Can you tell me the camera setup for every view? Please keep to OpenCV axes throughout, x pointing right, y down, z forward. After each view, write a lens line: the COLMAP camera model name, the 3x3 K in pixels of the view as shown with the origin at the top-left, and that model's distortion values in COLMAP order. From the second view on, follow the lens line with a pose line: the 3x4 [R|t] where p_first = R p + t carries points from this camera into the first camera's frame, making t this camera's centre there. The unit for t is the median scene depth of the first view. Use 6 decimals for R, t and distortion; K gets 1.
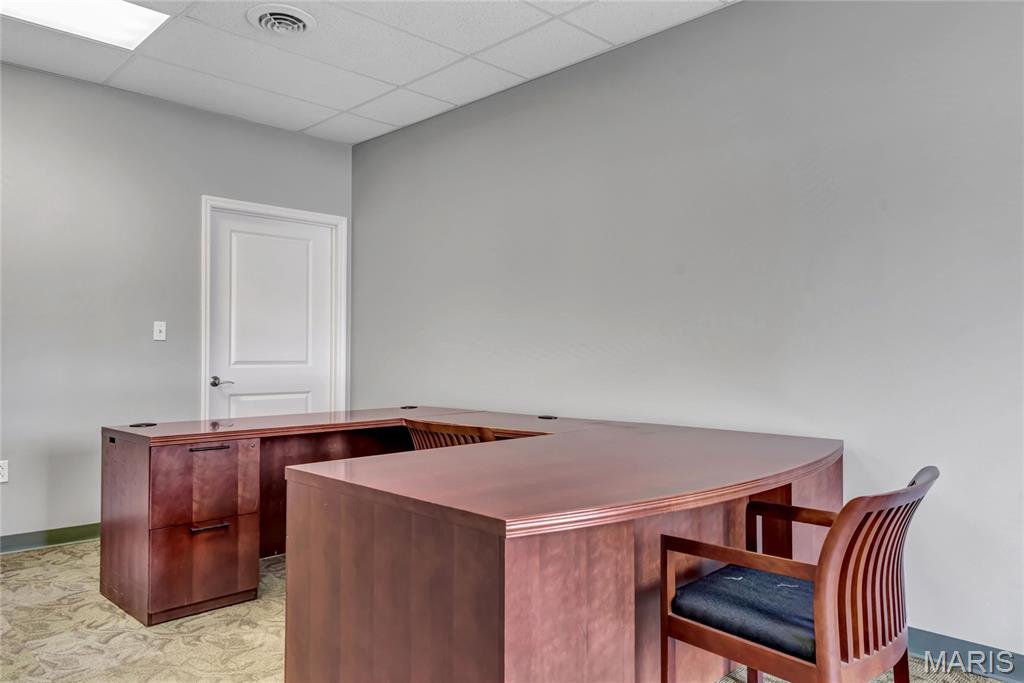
lens RADIAL K [[710.2, 0, 512.0], [0, 710.2, 341.5], [0, 0, 1]] dist [-0.001872, -0.003987]
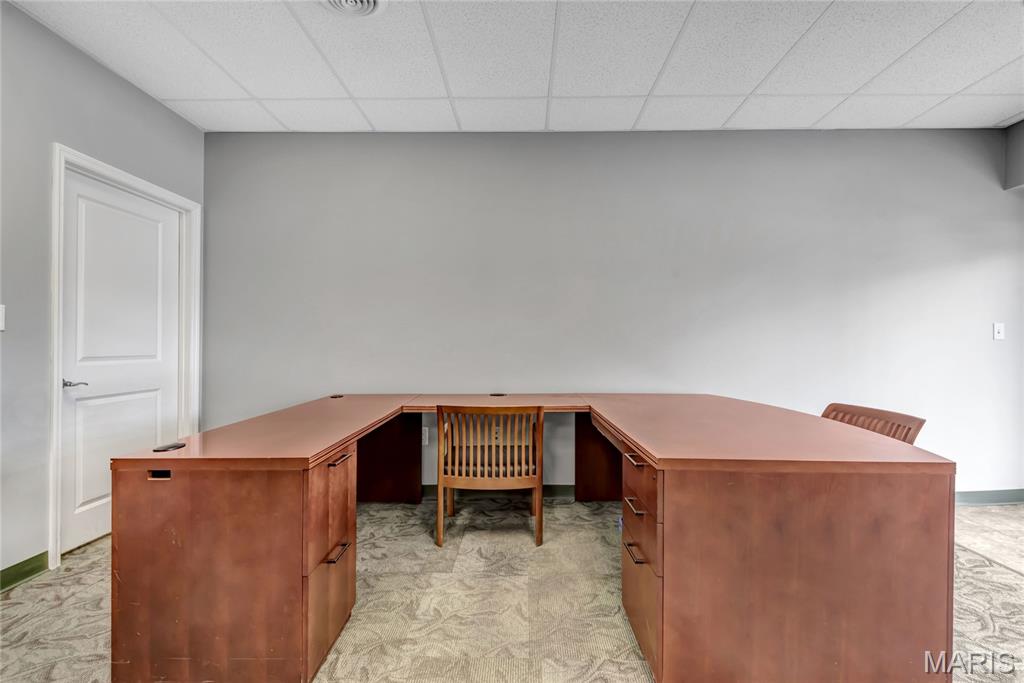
lens RADIAL K [[466.7, 0, 522.6], [0, 466.7, 339.4], [0, 0, 1]] dist [0.001962, -0.000540]
pose [[0.725961, 0.004601, 0.687721, -0.402806], [-0.009161, 0.999954, 0.002981, 0.001219], [-0.687675, -0.008465, 0.725969, 0.272725]]
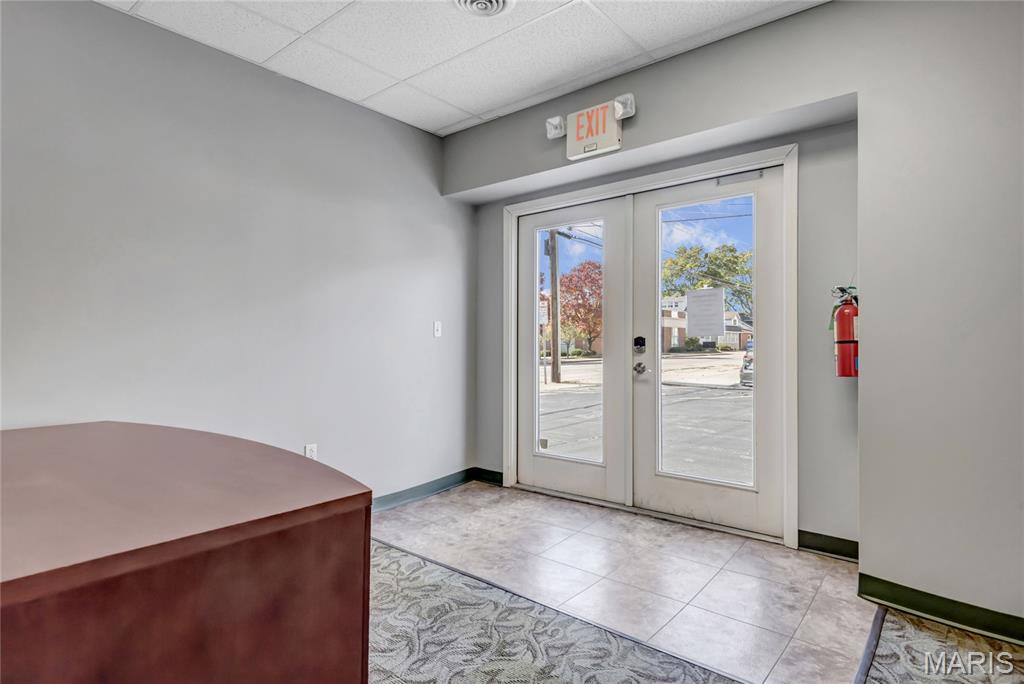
lens RADIAL K [[549.4, 0, 512.0], [0, 549.4, 342.0], [0, 0, 1]] dist [0.002368, 0.000449]
pose [[-0.094952, -0.002113, 0.995480, -0.281694], [-0.011005, 0.999939, 0.001072, 0.002699], [-0.995421, -0.010853, -0.094970, 0.255746]]
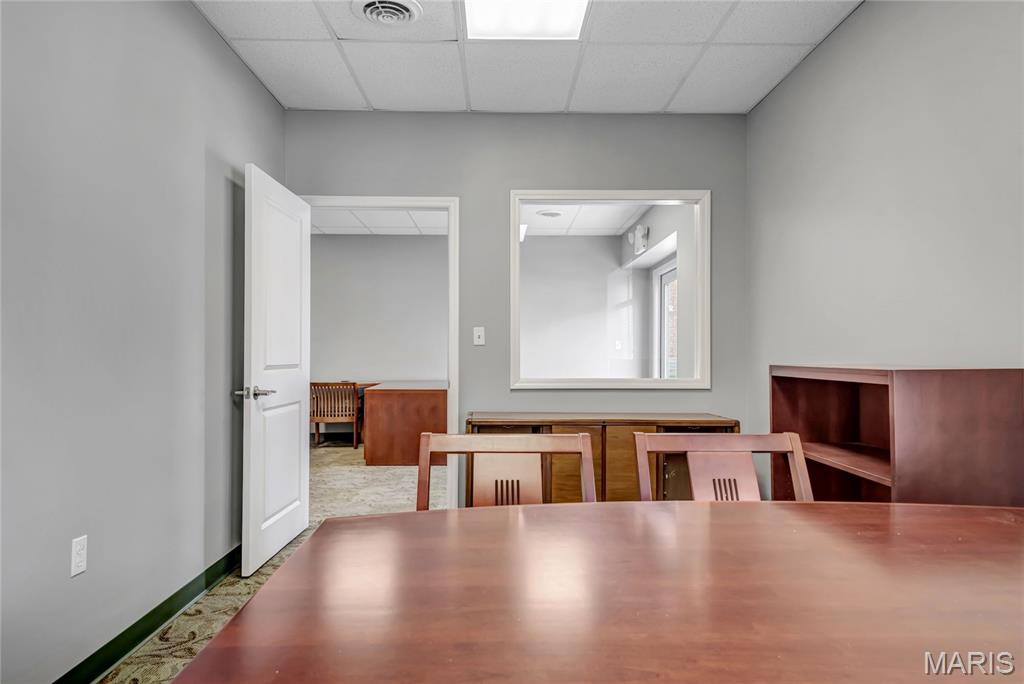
lens RADIAL K [[647.4, 0, 509.5], [0, 647.4, 347.6], [0, 0, 1]] dist [0.025798, 0.000008]
pose [[0.692104, -0.000154, 0.721798, -0.887026], [-0.003573, 0.999987, 0.003639, -0.013494], [-0.721789, -0.005098, 0.692095, -0.695641]]
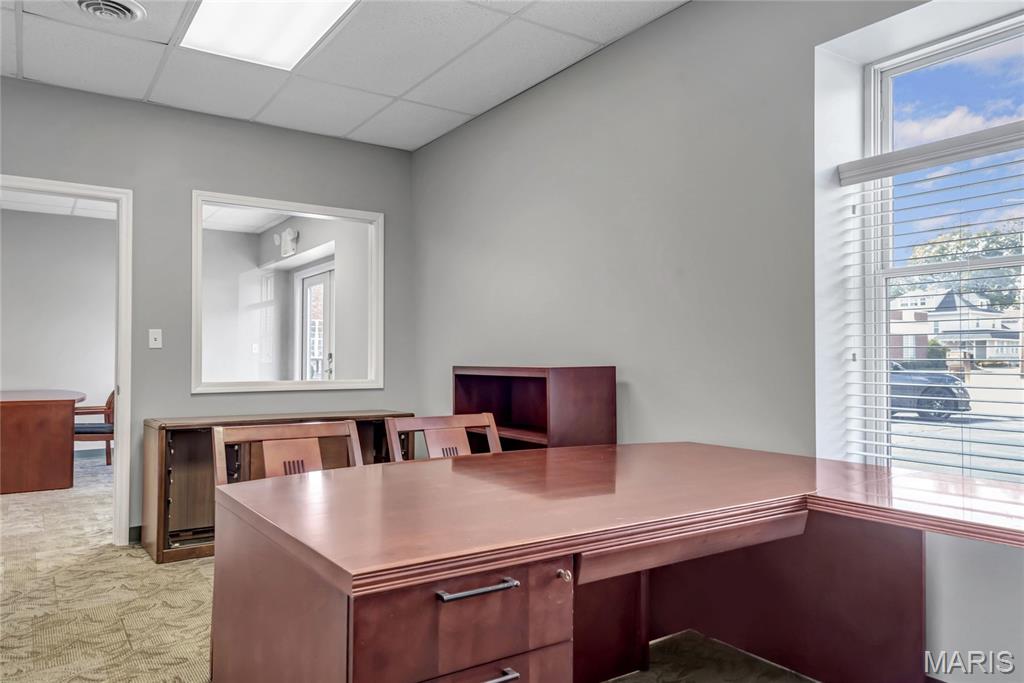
lens RADIAL K [[710.2, 0, 512.0], [0, 710.2, 341.5], [0, 0, 1]] dist [-0.001872, -0.003987]
pose [[0.178899, 0.015711, 0.983742, -1.095347], [-0.010352, 0.999847, -0.014085, -0.013900], [-0.983813, -0.007664, 0.179034, -0.673746]]
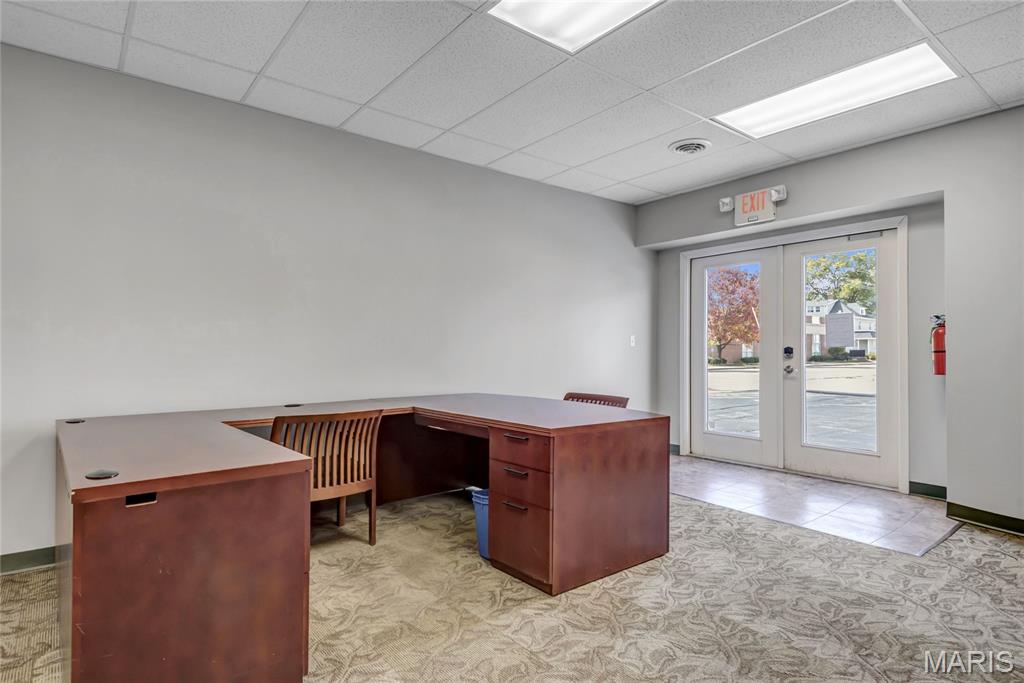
lens RADIAL K [[558.3, 0, 512.0], [0, 558.3, 341.5], [0, 0, 1]] dist [0.000678, -0.001559]
pose [[0.115336, 0.011393, 0.993261, -0.657125], [-0.014244, 0.999850, -0.009815, 0.001846], [-0.993224, -0.013016, 0.115481, 0.406731]]
